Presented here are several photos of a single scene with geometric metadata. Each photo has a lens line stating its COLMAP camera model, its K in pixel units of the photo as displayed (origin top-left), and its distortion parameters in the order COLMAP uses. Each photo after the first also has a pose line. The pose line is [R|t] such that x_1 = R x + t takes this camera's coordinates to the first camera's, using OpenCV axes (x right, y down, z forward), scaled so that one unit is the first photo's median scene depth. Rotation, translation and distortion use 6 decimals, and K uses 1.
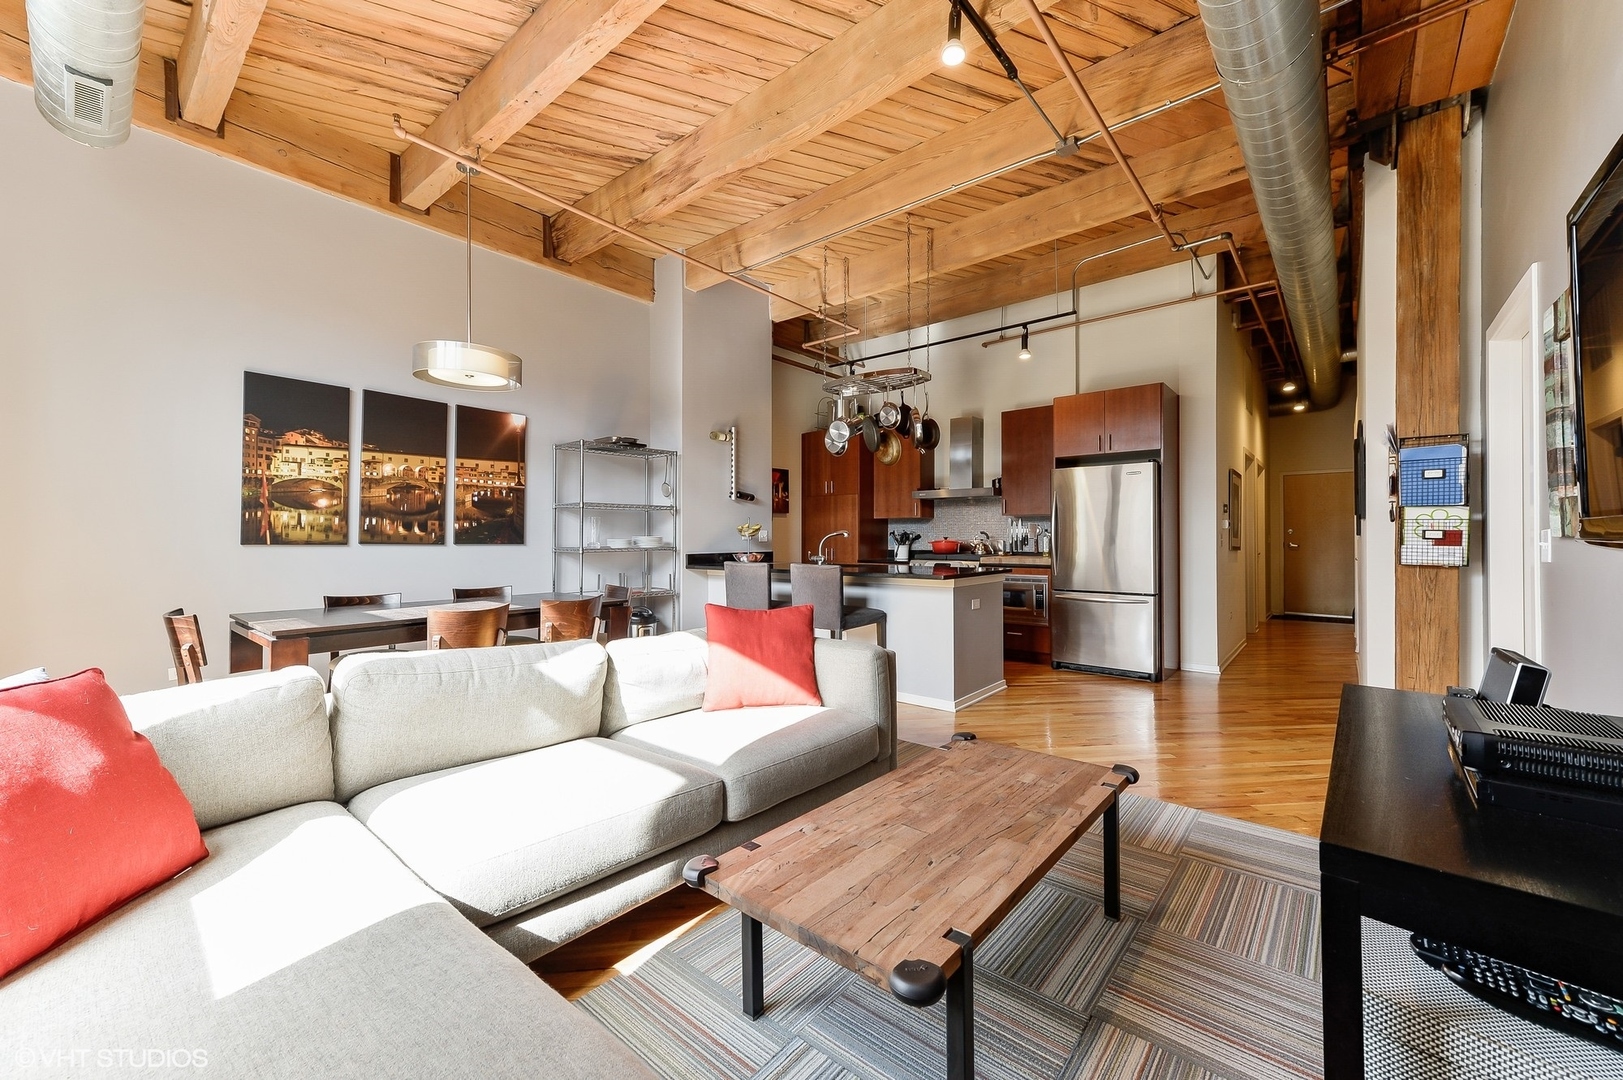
lens RADIAL K [[651.5, 0, 814.6], [0, 651.5, 534.2], [0, 0, 1]] dist [-0.002493, 0.002041]
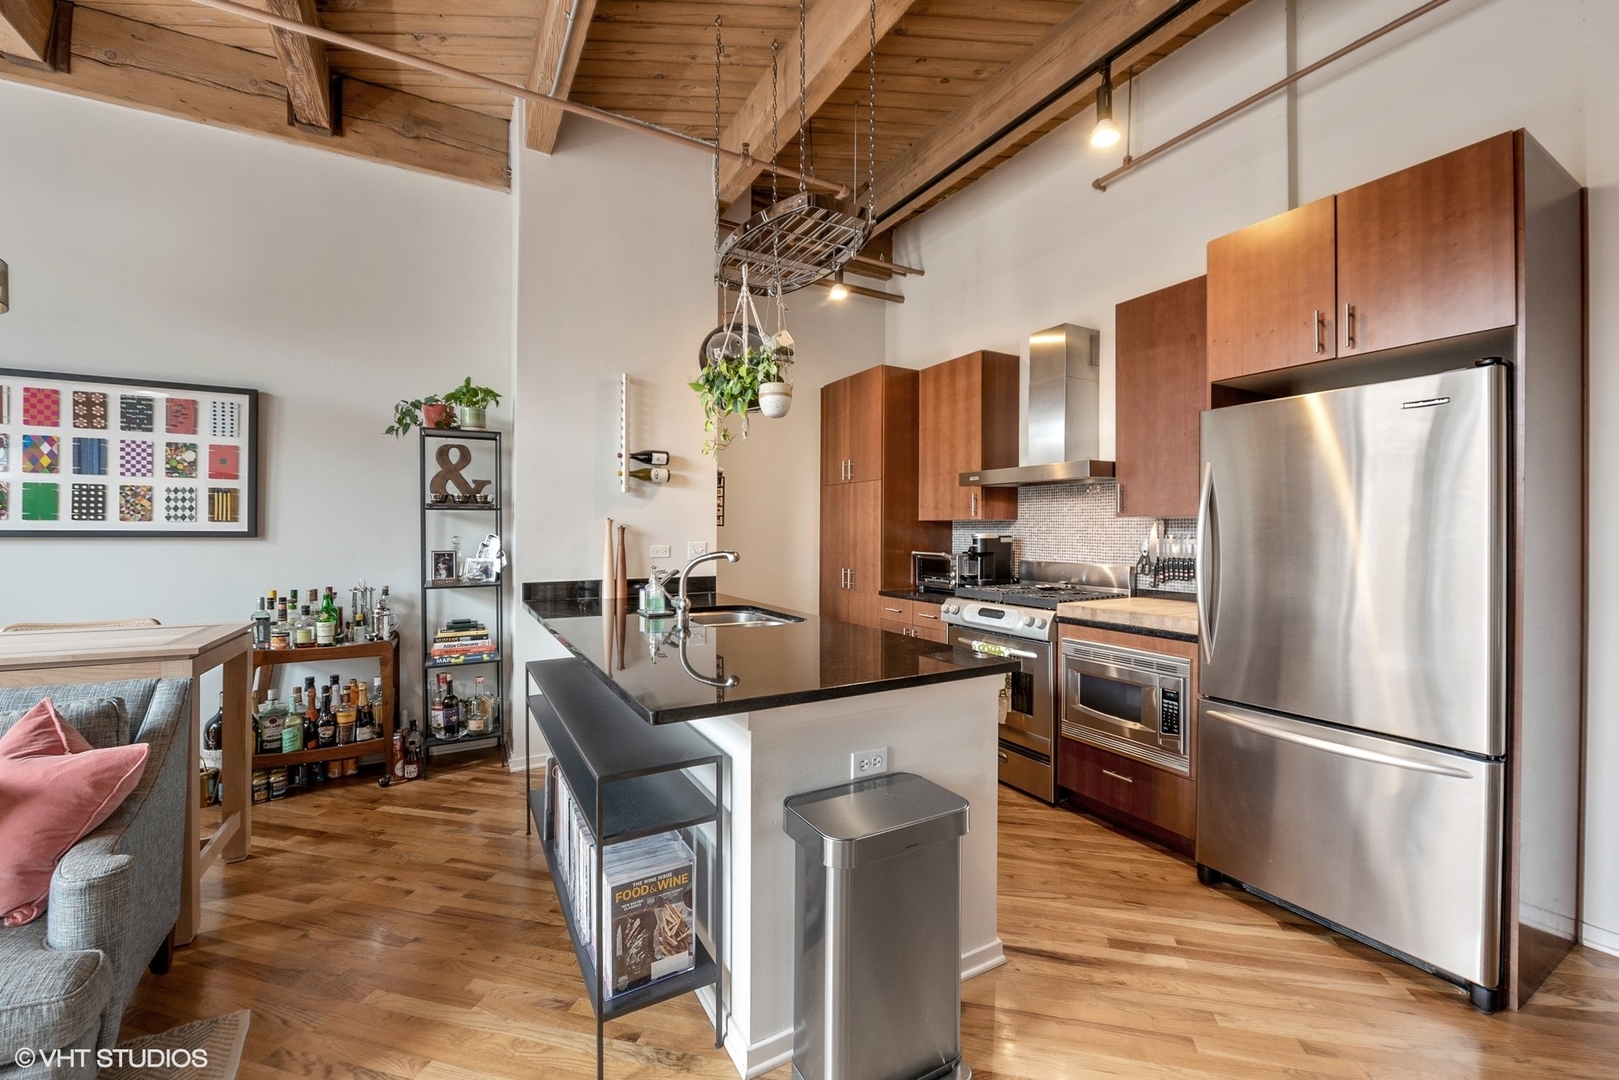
lens RADIAL K [[655.8, 0, 806.5], [0, 655.8, 530.2], [0, 0, 1]] dist [-0.008053, -0.000473]
pose [[0.932399, 0.006193, -0.361379, 0.296742], [-0.003532, 0.999962, 0.008024, -0.026402], [0.361415, -0.006205, 0.932385, 0.543003]]
